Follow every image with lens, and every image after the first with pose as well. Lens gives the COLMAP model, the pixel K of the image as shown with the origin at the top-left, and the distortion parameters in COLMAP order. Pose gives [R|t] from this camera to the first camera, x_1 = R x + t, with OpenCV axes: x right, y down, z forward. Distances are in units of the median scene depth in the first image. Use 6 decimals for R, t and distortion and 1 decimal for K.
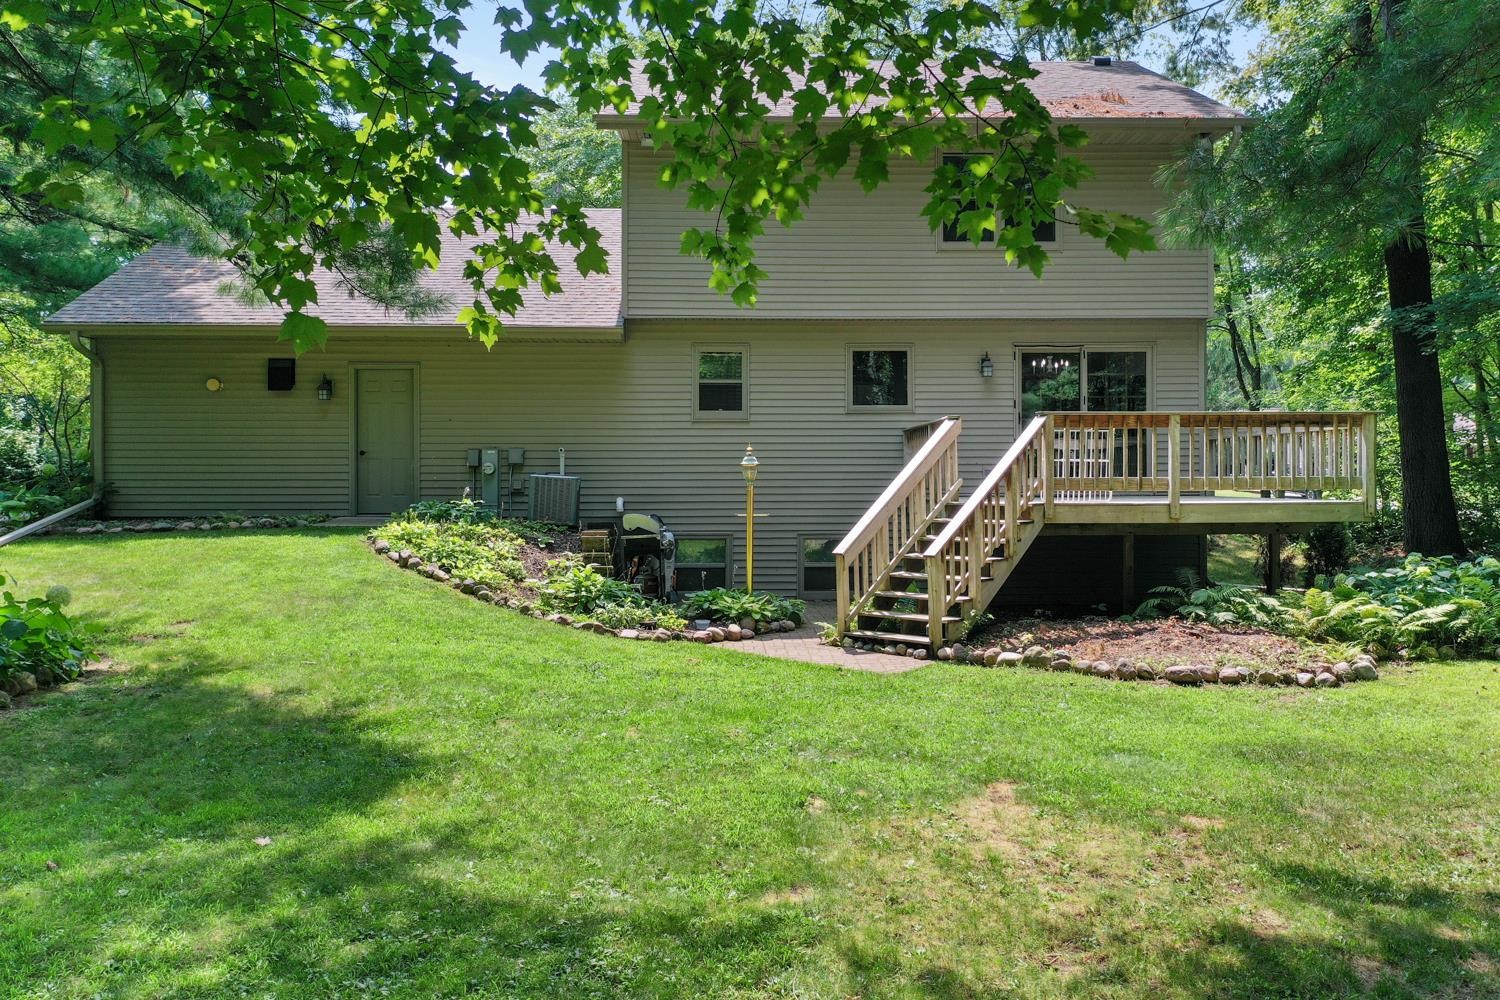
lens RADIAL K [[1187.4, 0, 755.2], [0, 1187.4, 492.5], [0, 0, 1]] dist [-0.007444, 0.001137]
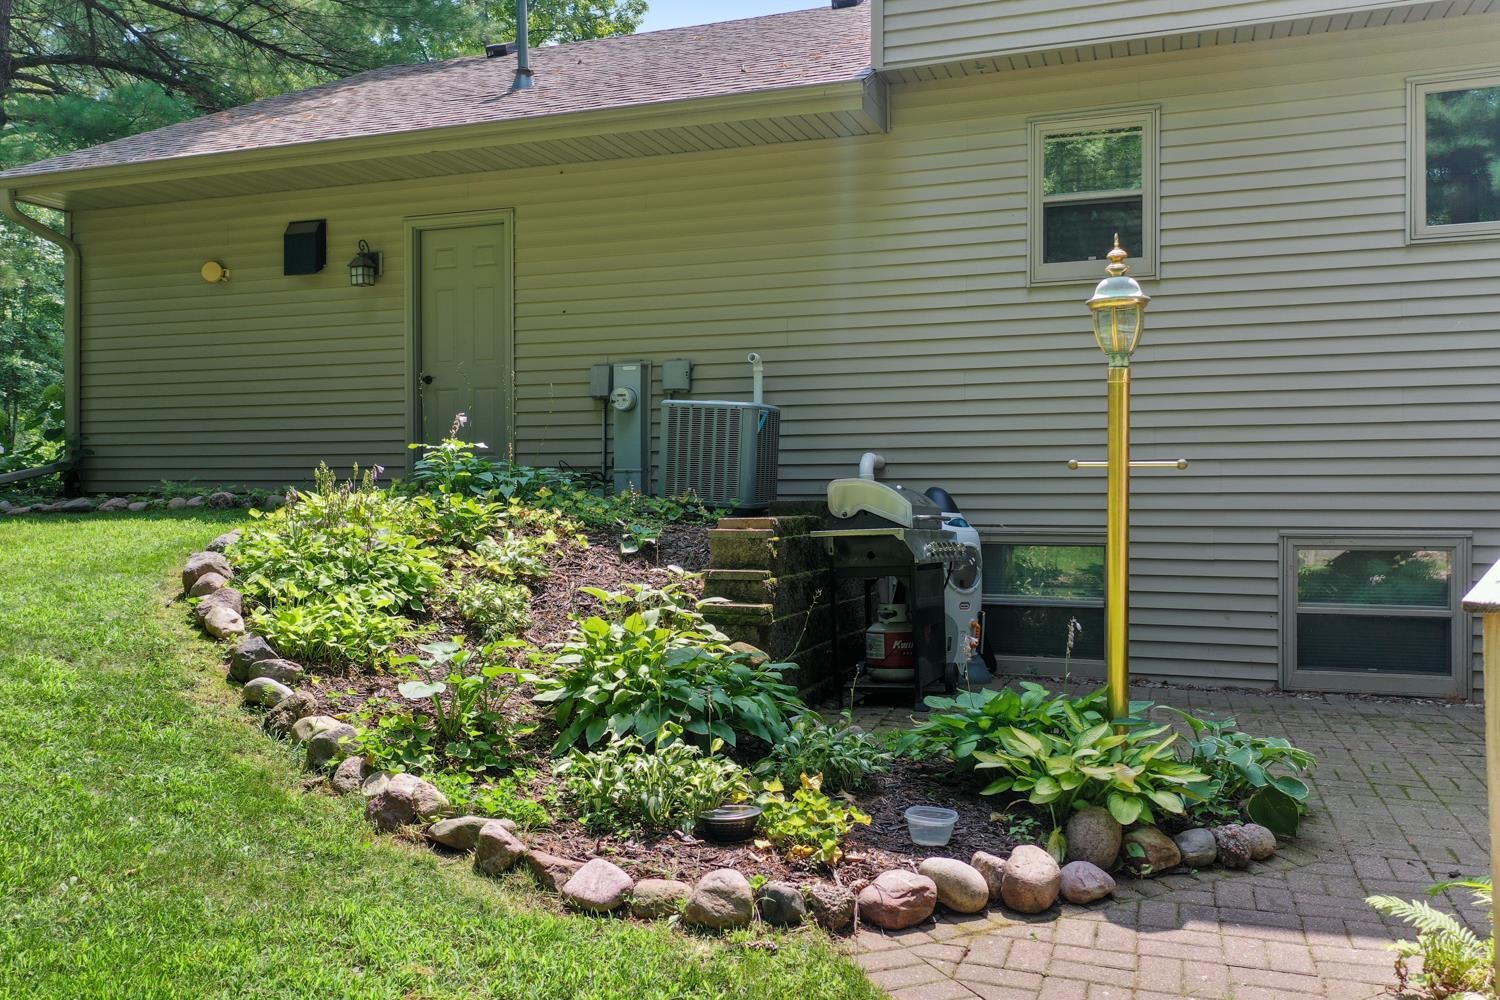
lens RADIAL K [[1187.4, 0, 755.2], [0, 1187.4, 492.5], [0, 0, 1]] dist [-0.007444, 0.001137]
pose [[0.930894, 0.000053, -0.365290, 0.016821], [-0.003151, 0.999964, -0.007886, 0.024117], [0.365276, 0.008492, 0.930860, 0.545682]]
